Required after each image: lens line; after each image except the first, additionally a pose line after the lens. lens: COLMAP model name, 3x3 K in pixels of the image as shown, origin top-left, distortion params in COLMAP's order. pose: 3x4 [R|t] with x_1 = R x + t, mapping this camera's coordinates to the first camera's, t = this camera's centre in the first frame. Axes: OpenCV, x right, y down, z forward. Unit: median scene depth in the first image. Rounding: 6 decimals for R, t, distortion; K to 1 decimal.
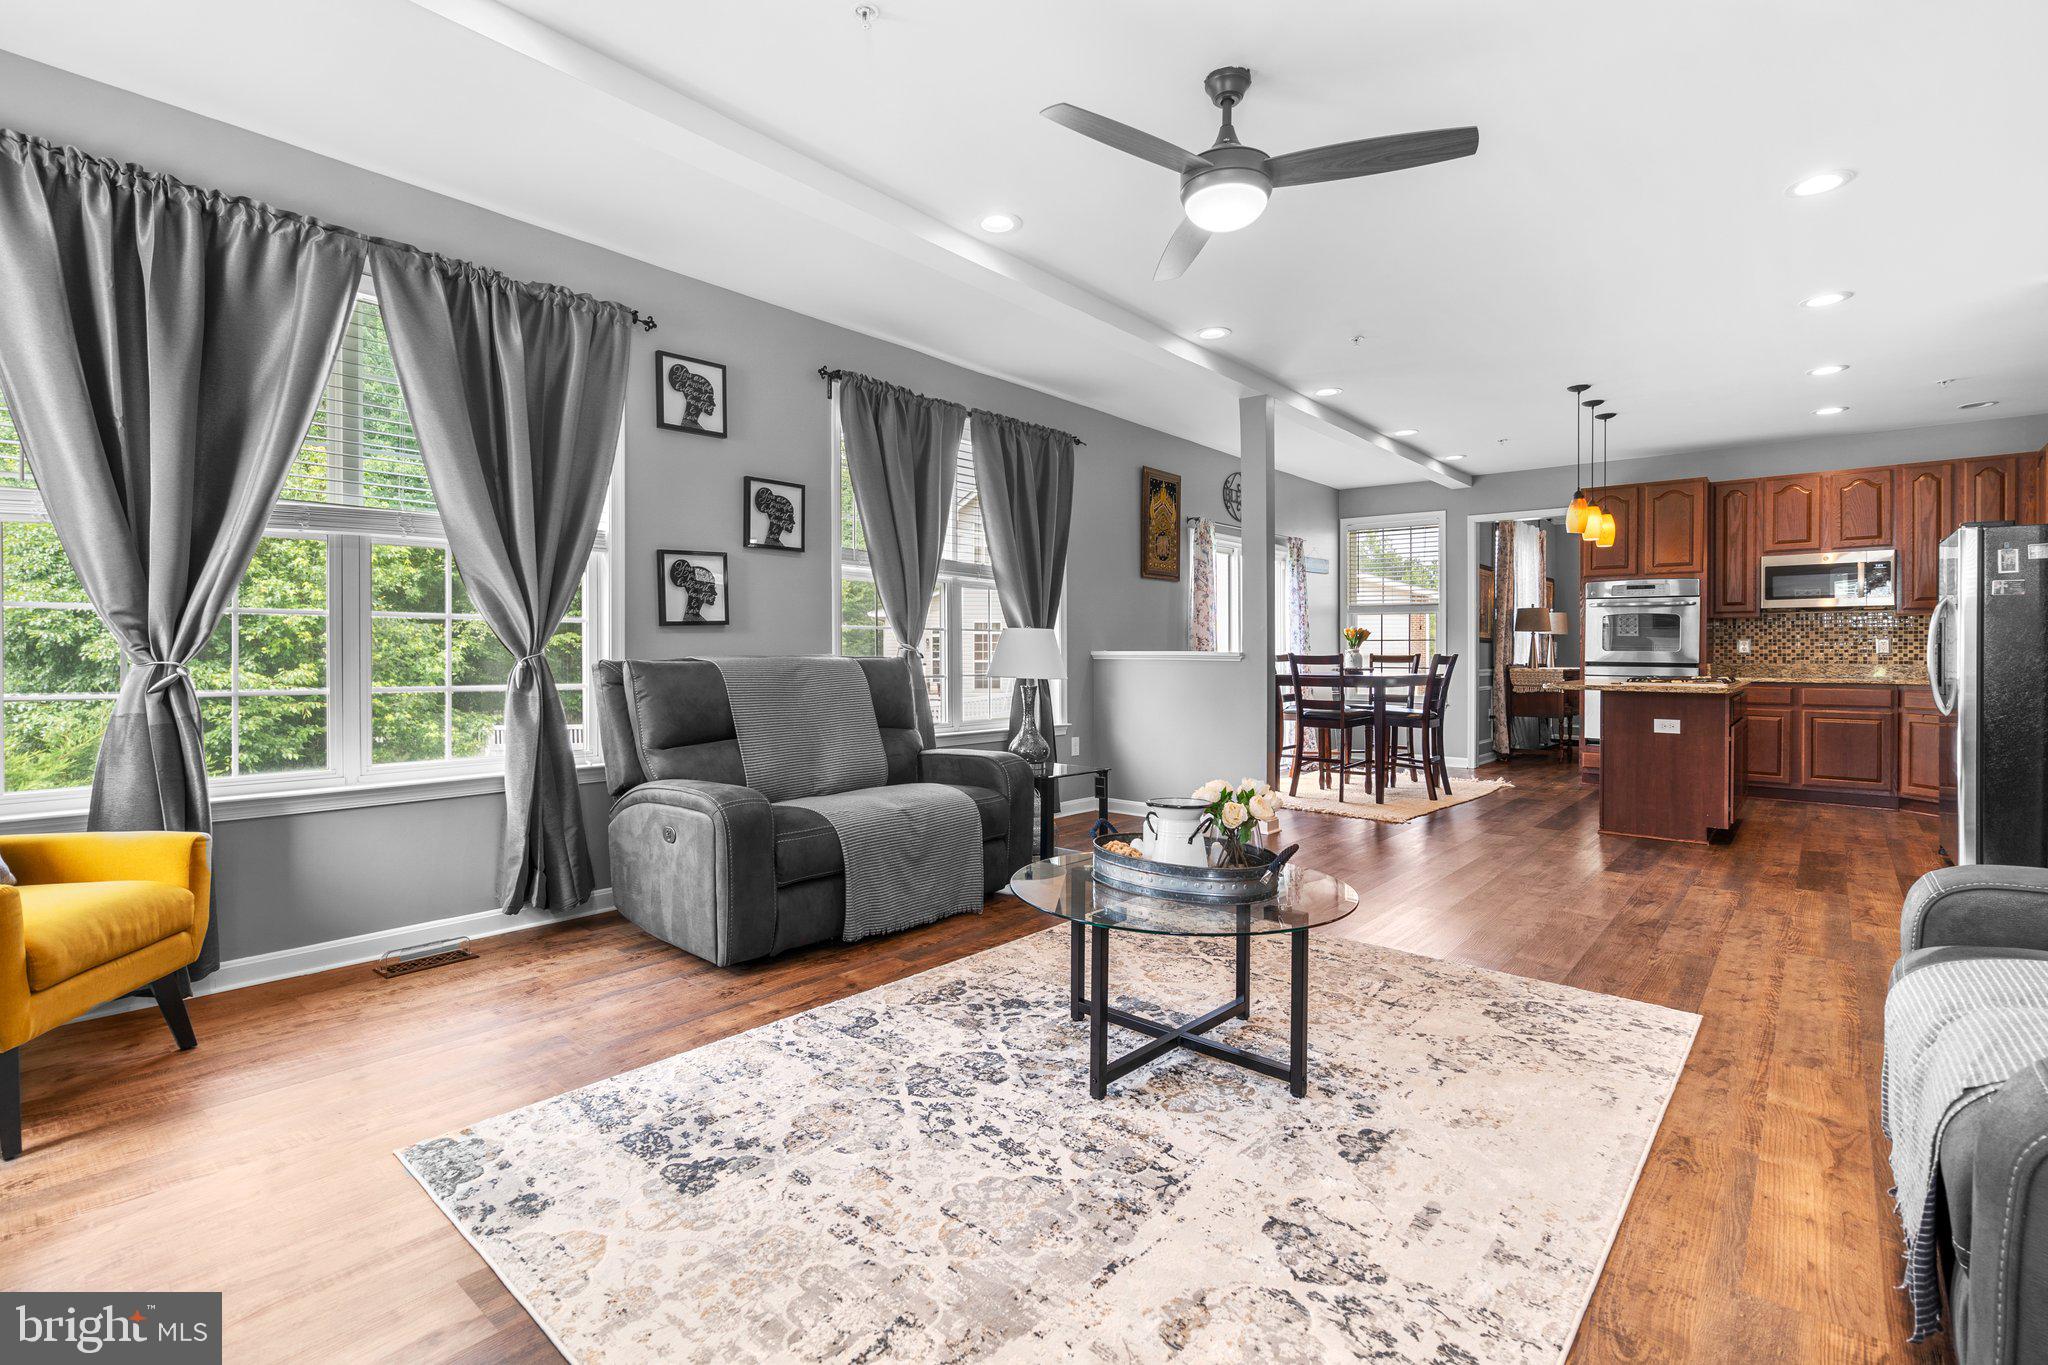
lens RADIAL K [[935.9, 0, 982.7], [0, 935.9, 656.0], [0, 0, 1]] dist [-0.009460, 0.002810]
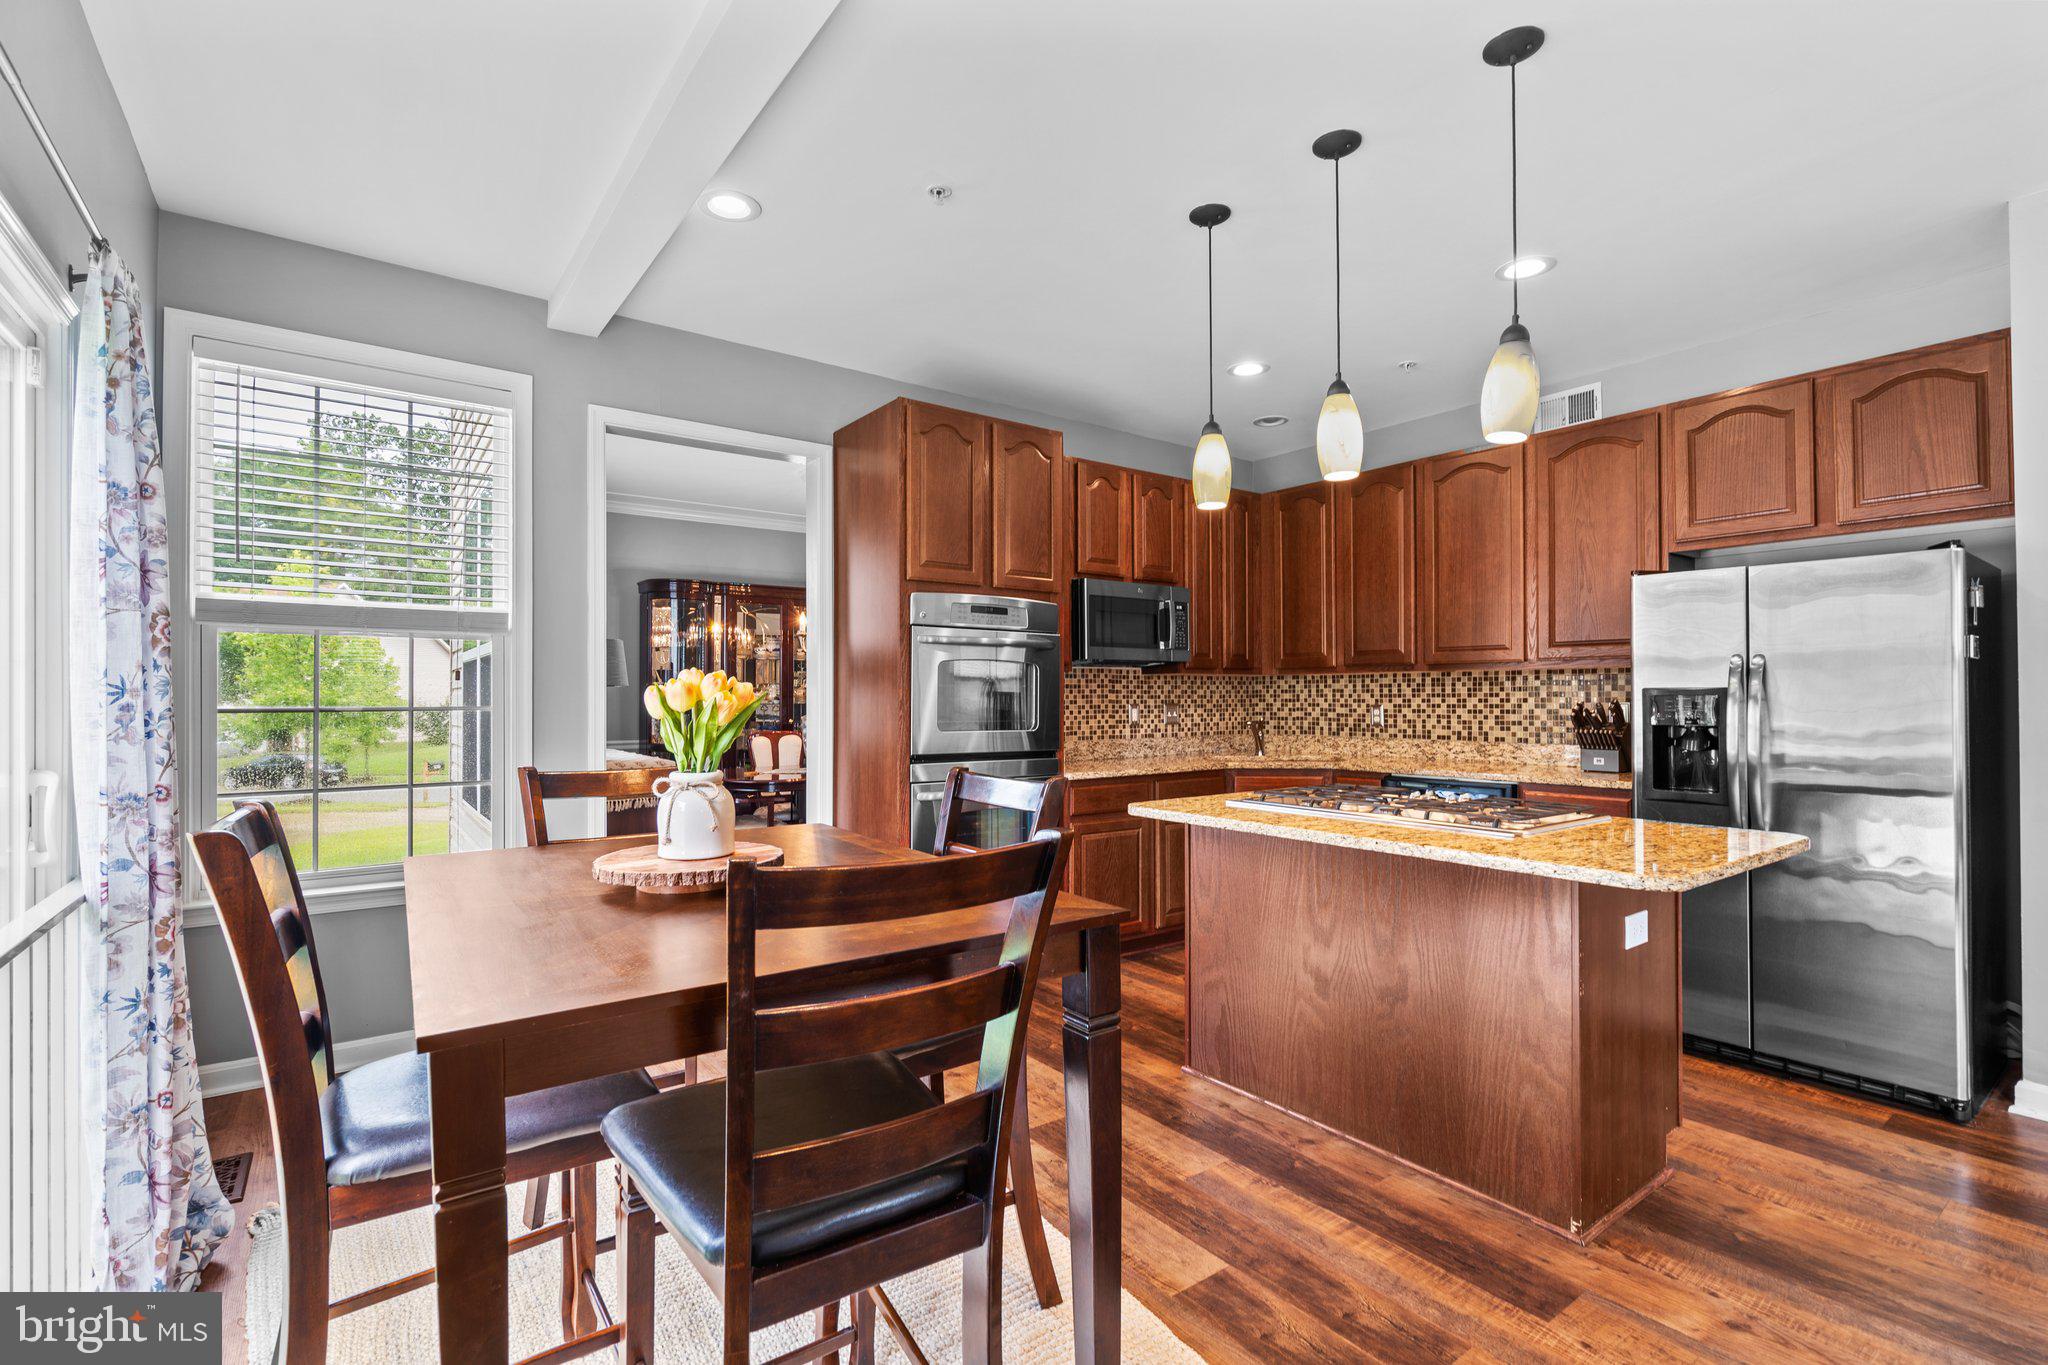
lens RADIAL K [[935.9, 0, 1013.3], [0, 935.9, 688.0], [0, 0, 1]] dist [-0.009460, 0.002810]
pose [[0.193695, 0.005350, 0.981047, 0.198405], [0.006409, 0.999957, -0.006719, -0.027670], [-0.981041, 0.007589, 0.193652, 0.938627]]
